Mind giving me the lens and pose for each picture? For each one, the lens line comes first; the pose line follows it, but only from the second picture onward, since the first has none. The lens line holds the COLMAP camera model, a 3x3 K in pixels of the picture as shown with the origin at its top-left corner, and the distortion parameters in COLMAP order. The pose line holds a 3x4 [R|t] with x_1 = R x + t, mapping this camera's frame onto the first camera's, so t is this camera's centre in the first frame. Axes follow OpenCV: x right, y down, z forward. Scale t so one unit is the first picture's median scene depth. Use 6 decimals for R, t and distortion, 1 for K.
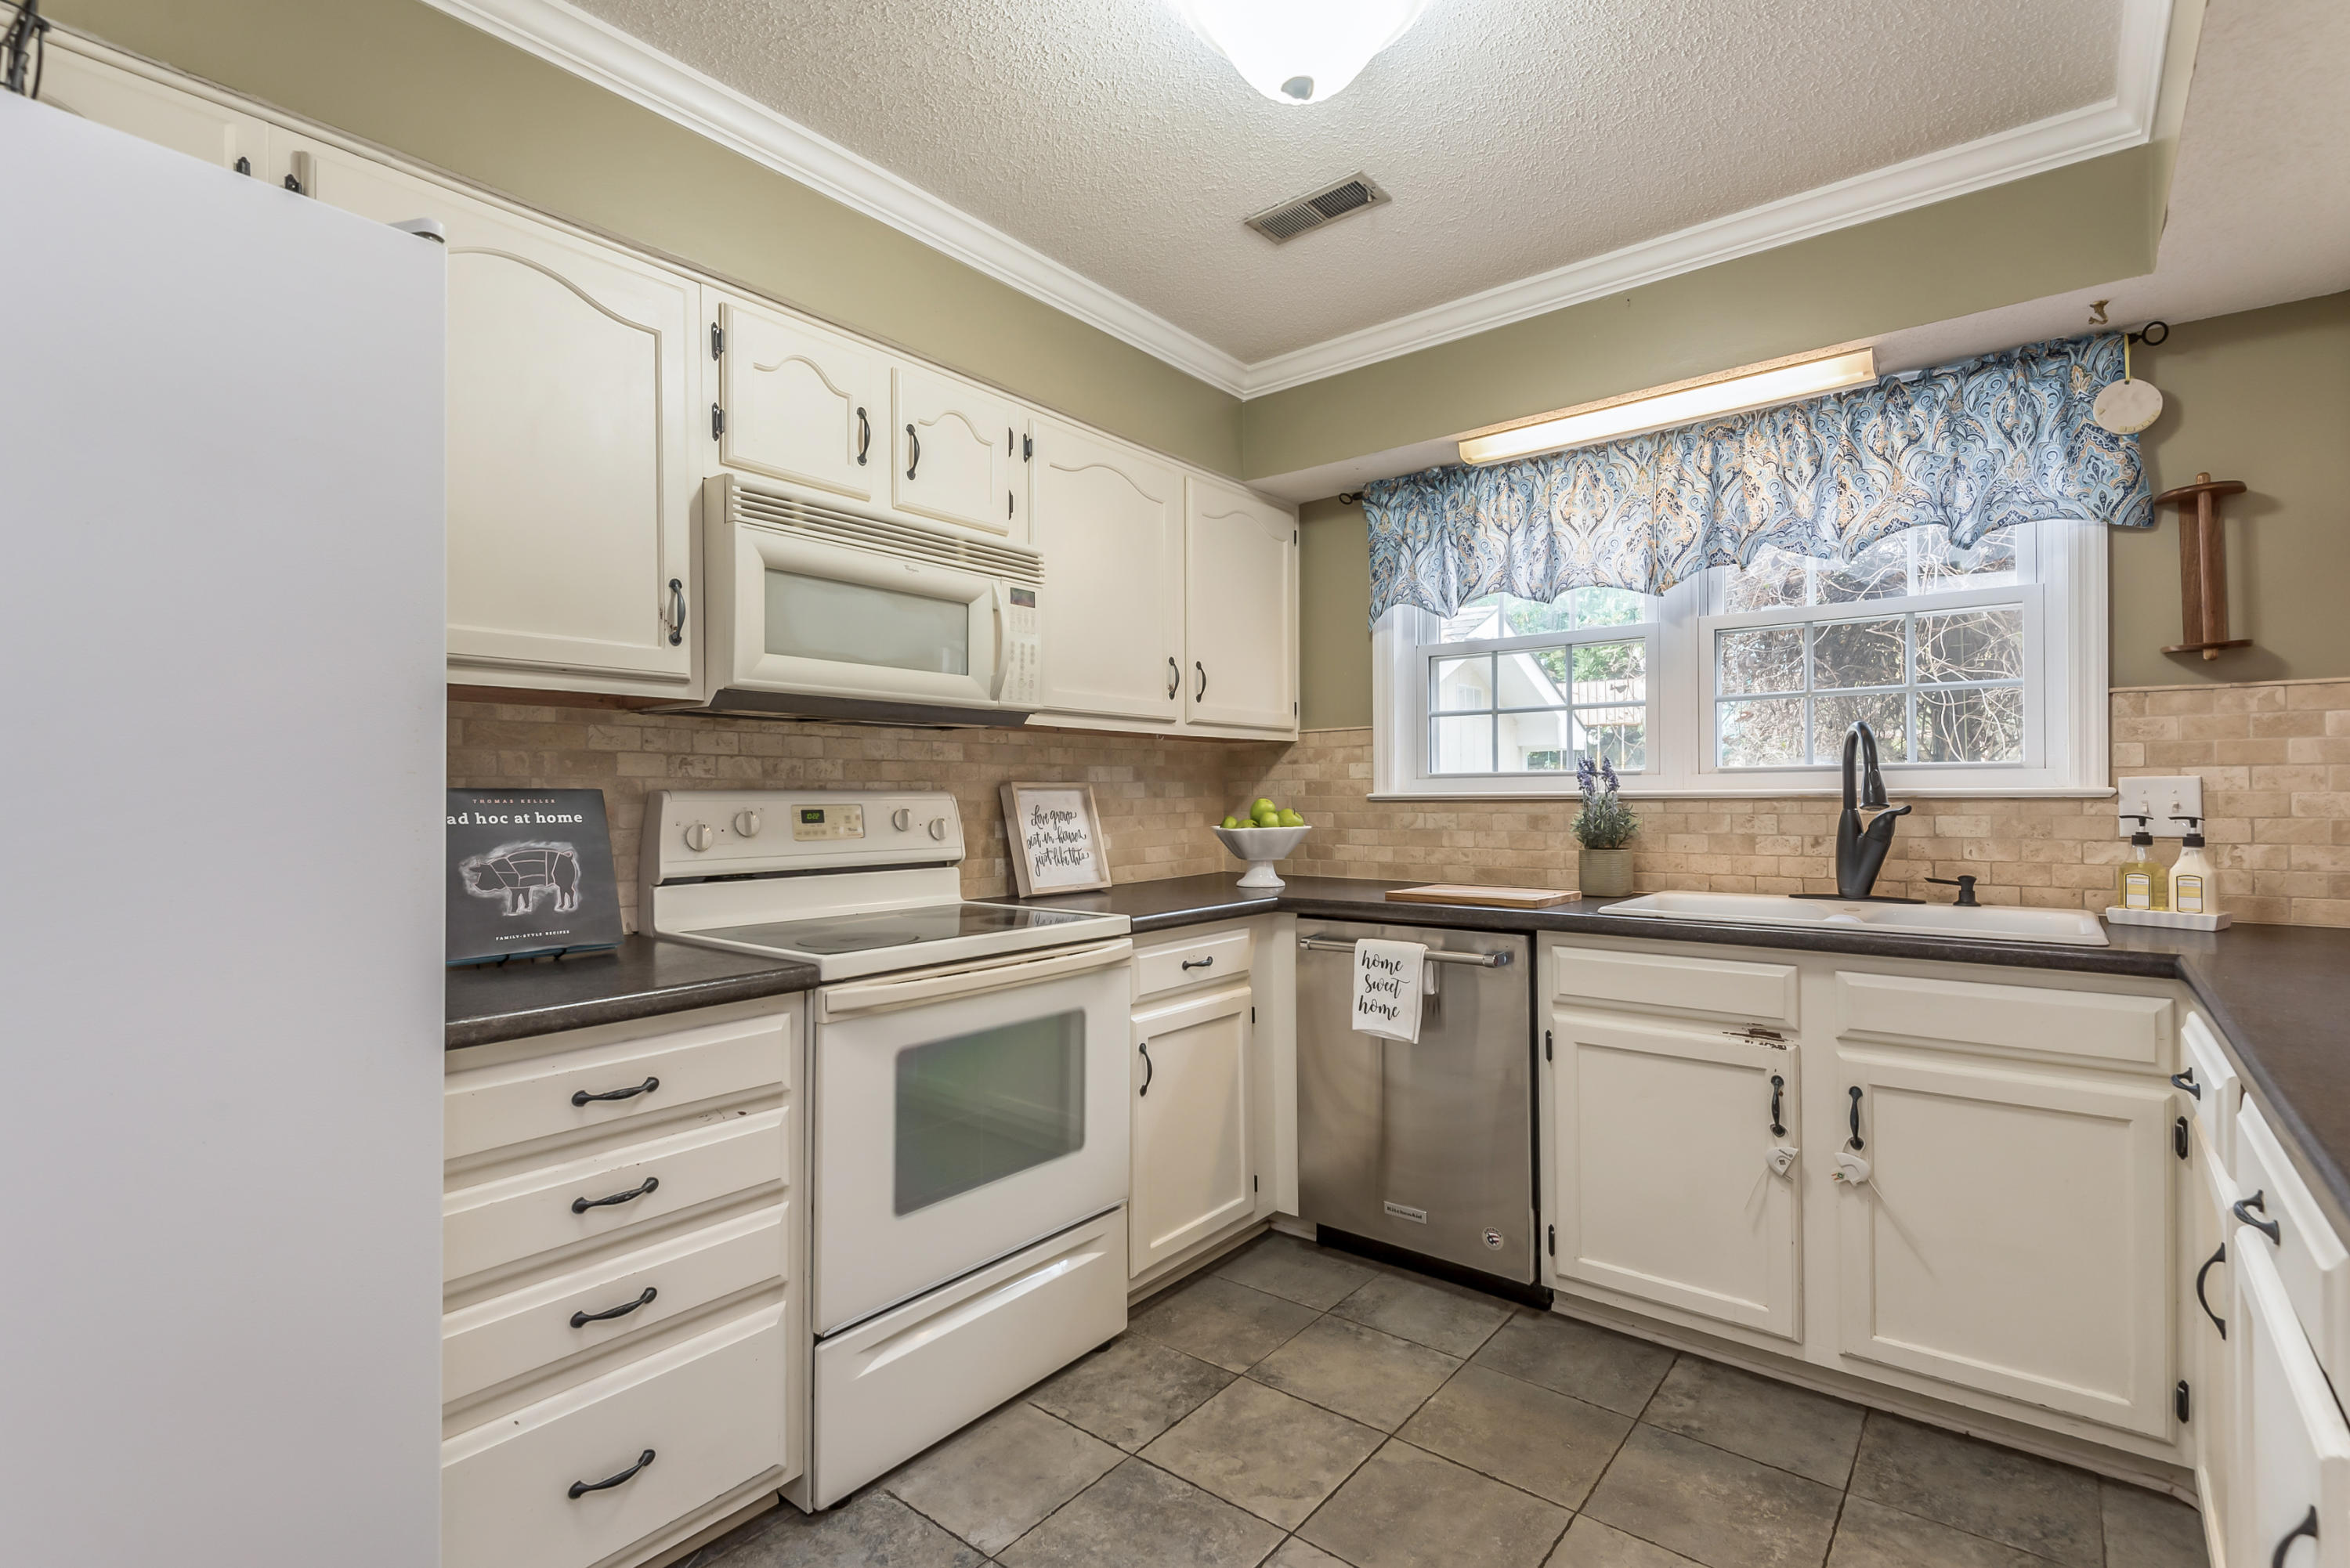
lens RADIAL K [[1084.8, 0, 1181.2], [0, 1084.8, 784.8], [0, 0, 1]] dist [-0.001976, -0.001132]
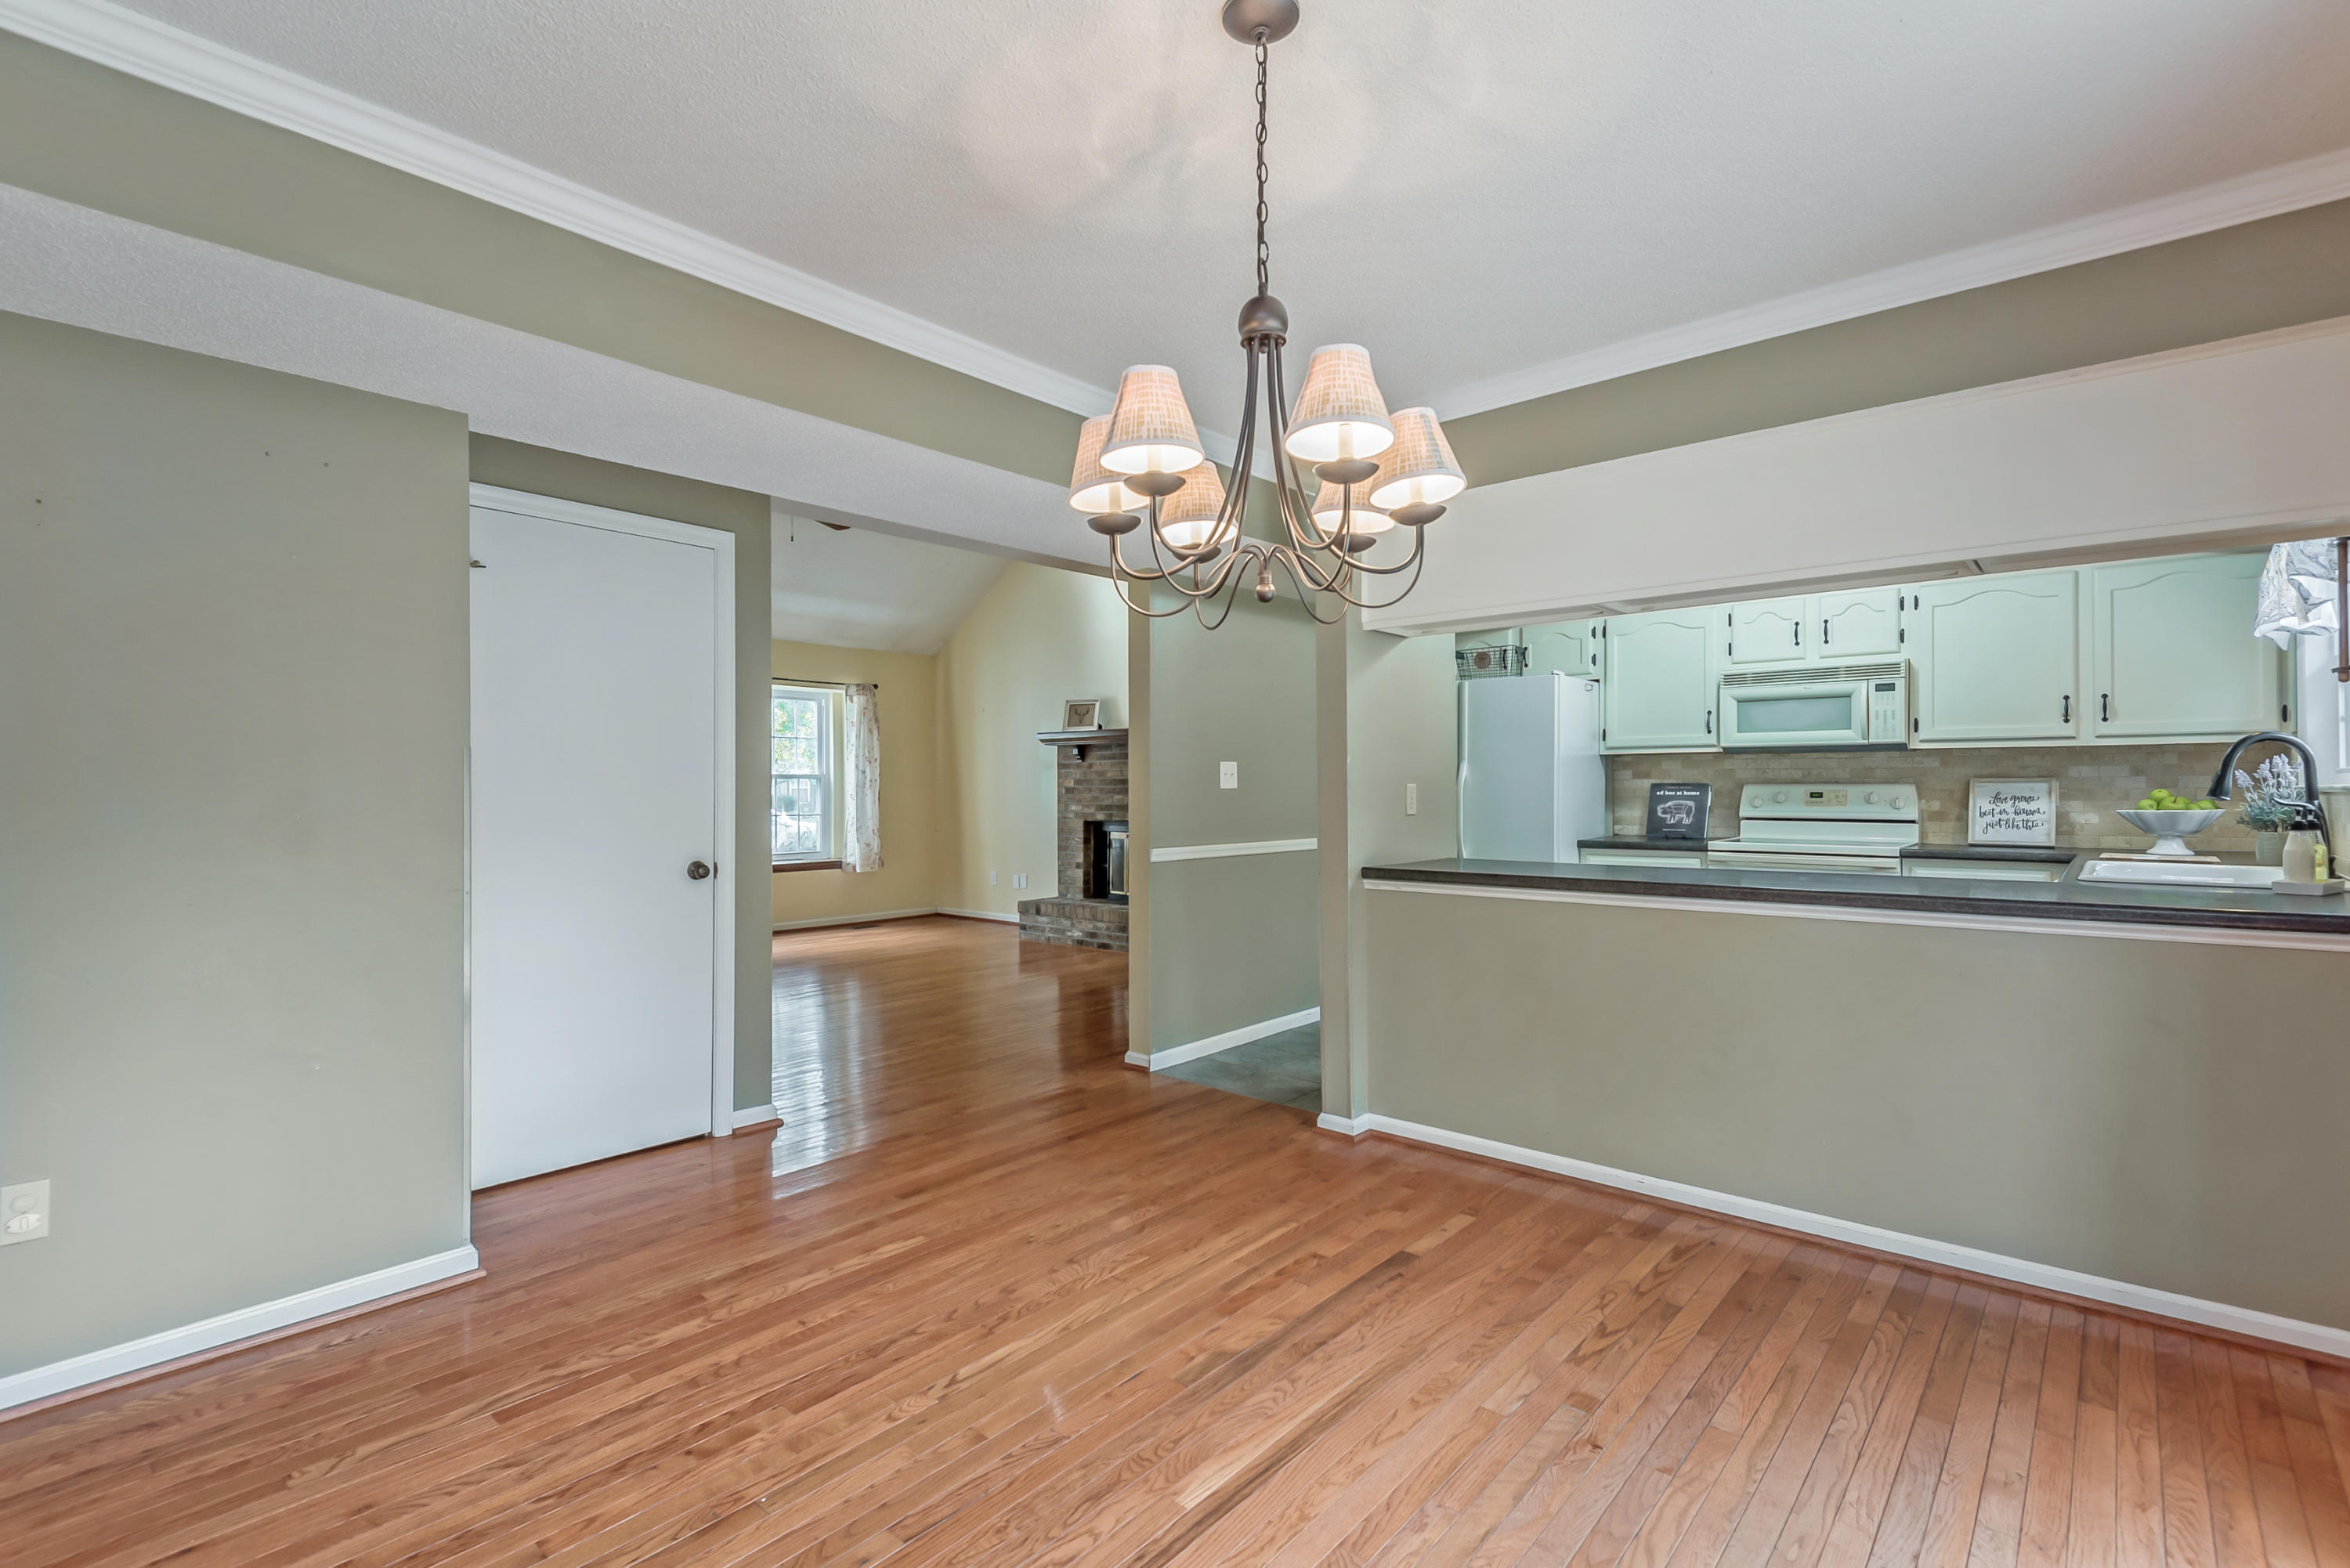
lens RADIAL K [[1084.8, 0, 1182.9], [0, 1084.8, 782.7], [0, 0, 1]] dist [-0.001976, -0.001132]
pose [[-0.049629, -0.003246, -0.998762, 1.895119], [0.008251, 0.999959, -0.003660, 0.000391], [0.998734, -0.008423, -0.049600, -0.196829]]
